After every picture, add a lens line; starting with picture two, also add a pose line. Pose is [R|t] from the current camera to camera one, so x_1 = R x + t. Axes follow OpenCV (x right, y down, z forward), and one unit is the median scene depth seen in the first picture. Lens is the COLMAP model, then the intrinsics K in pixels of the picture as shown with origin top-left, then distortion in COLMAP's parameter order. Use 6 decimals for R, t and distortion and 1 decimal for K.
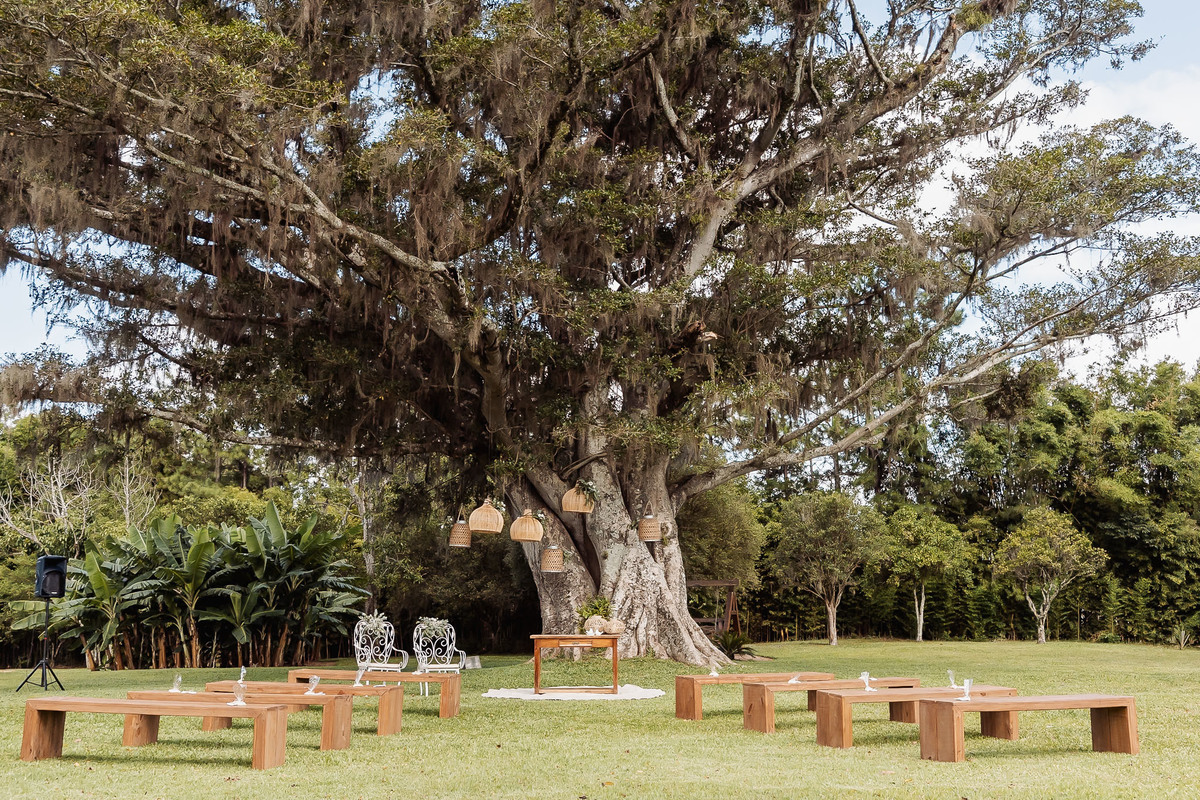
lens RADIAL K [[1286.0, 0, 600.0], [0, 1286.0, 400.0], [0, 0, 1]] dist [-0.000228, 0.011259]
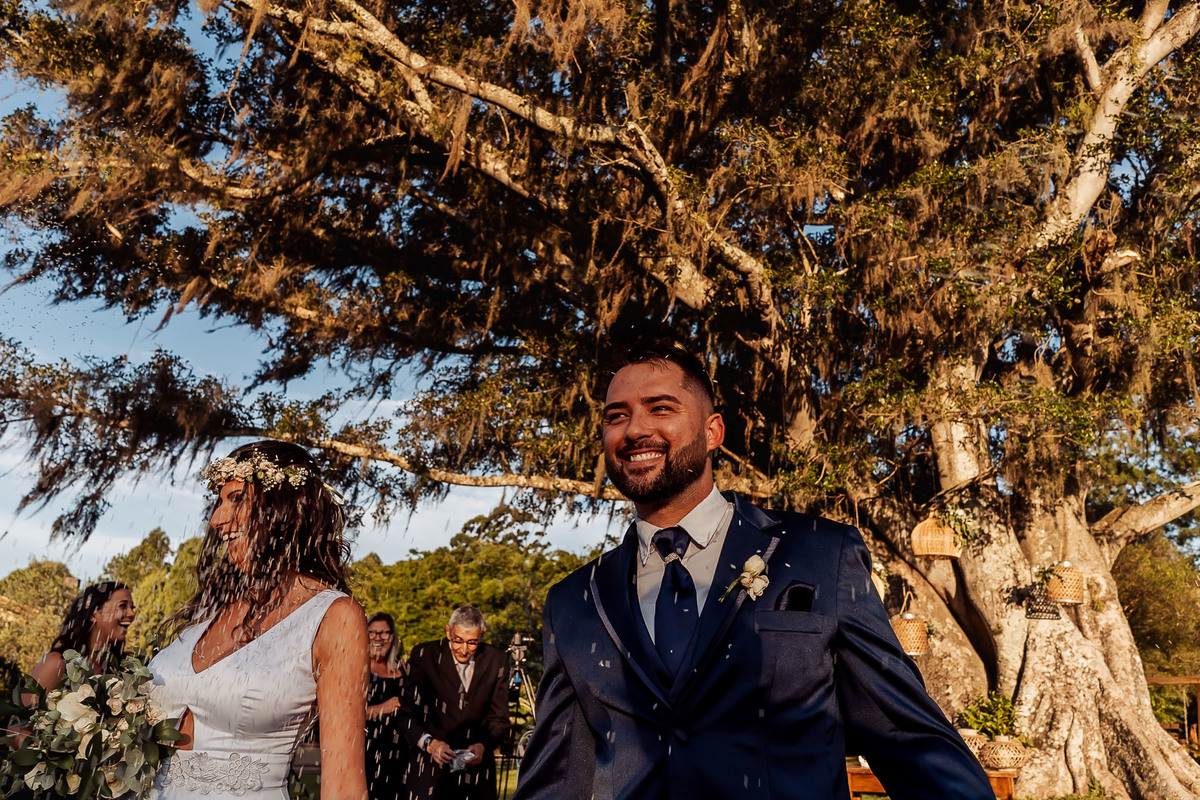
lens RADIAL K [[959.2, 0, 600.0], [0, 959.2, 400.0], [0, 0, 1]] dist [0.000971, -0.009810]
pose [[0.910425, -0.126840, -0.393750, 0.026609], [0.065320, 0.983971, -0.165937, 0.074166], [0.408486, 0.125353, 0.904116, 0.464120]]
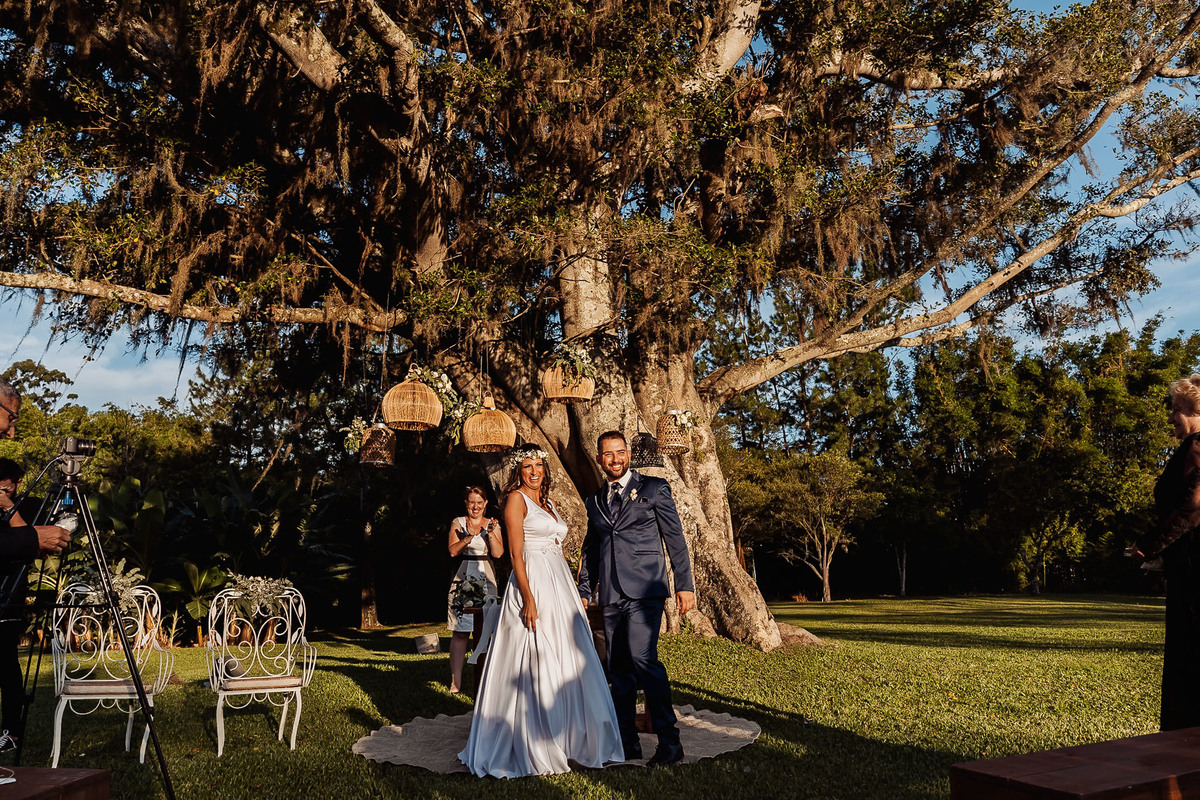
lens RADIAL K [[959.2, 0, 600.0], [0, 959.2, 400.0], [0, 0, 1]] dist [0.000971, -0.009810]
pose [[0.999440, -0.024561, 0.022746, -0.011482], [0.025133, 0.999366, -0.025222, 0.094402], [-0.022112, 0.025780, 0.999423, 0.518392]]
